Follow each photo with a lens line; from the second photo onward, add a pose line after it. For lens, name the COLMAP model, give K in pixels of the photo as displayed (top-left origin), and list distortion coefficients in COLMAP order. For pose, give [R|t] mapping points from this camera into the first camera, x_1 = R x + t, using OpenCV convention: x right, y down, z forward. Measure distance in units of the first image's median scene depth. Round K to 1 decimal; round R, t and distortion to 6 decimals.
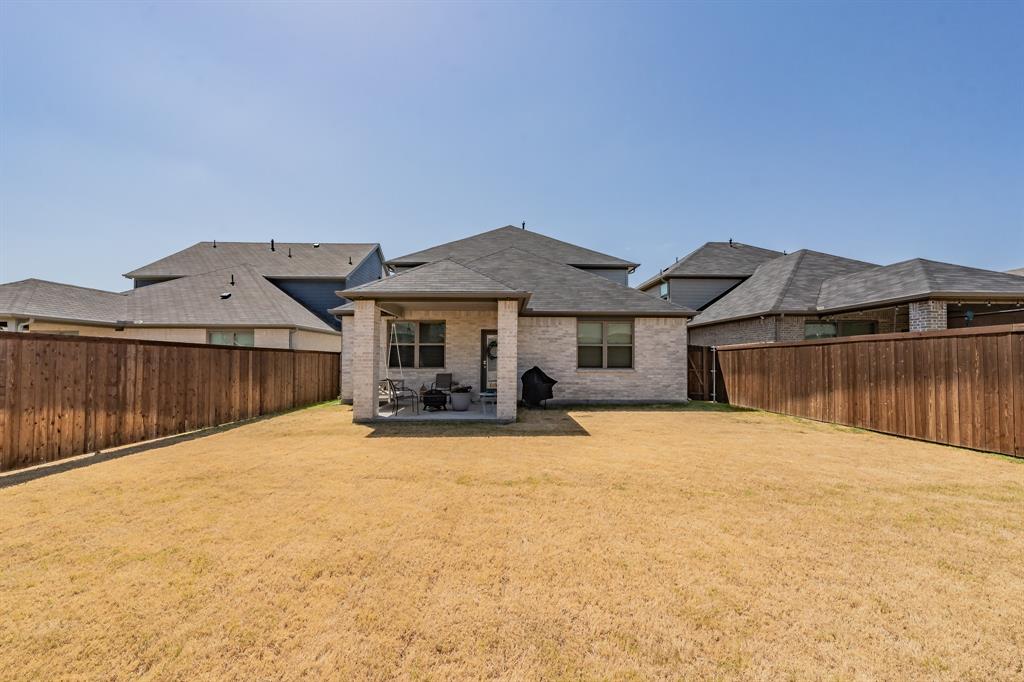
lens RADIAL K [[355.2, 0, 512.0], [0, 355.2, 341.0], [0, 0, 1]] dist [-0.000120, -0.000091]
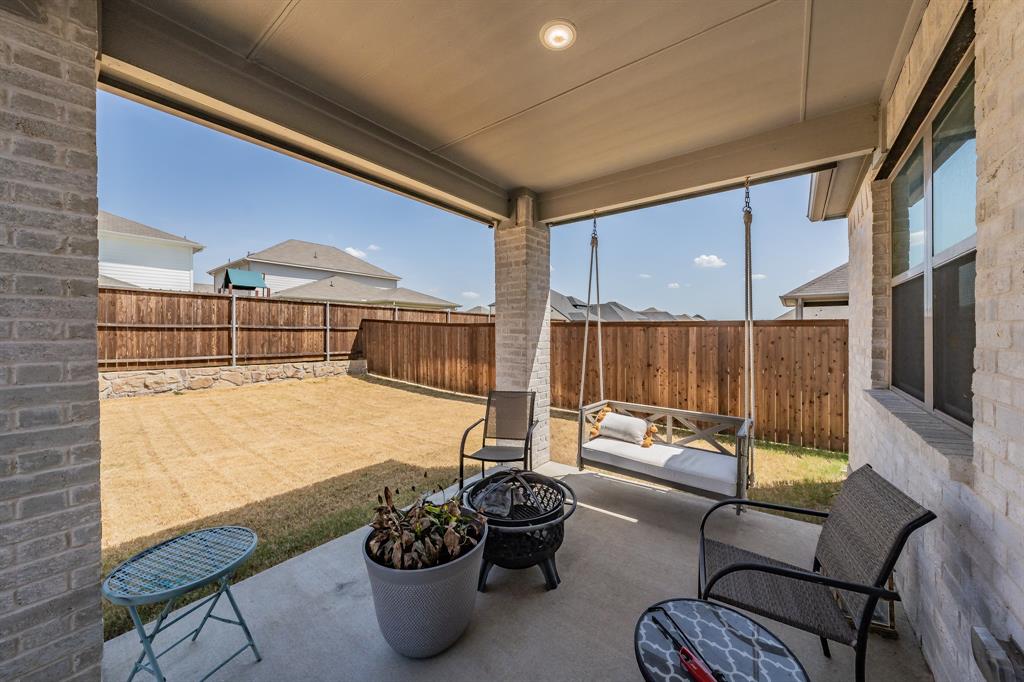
lens RADIAL K [[362.2, 0, 506.5], [0, 362.2, 332.8], [0, 0, 1]] dist [0.000056, 0.000000]
pose [[-0.626773, -0.003601, -0.779194, 0.006906], [0.036682, 0.998744, -0.034122, 0.053316], [0.778338, -0.049969, -0.625854, 1.284949]]
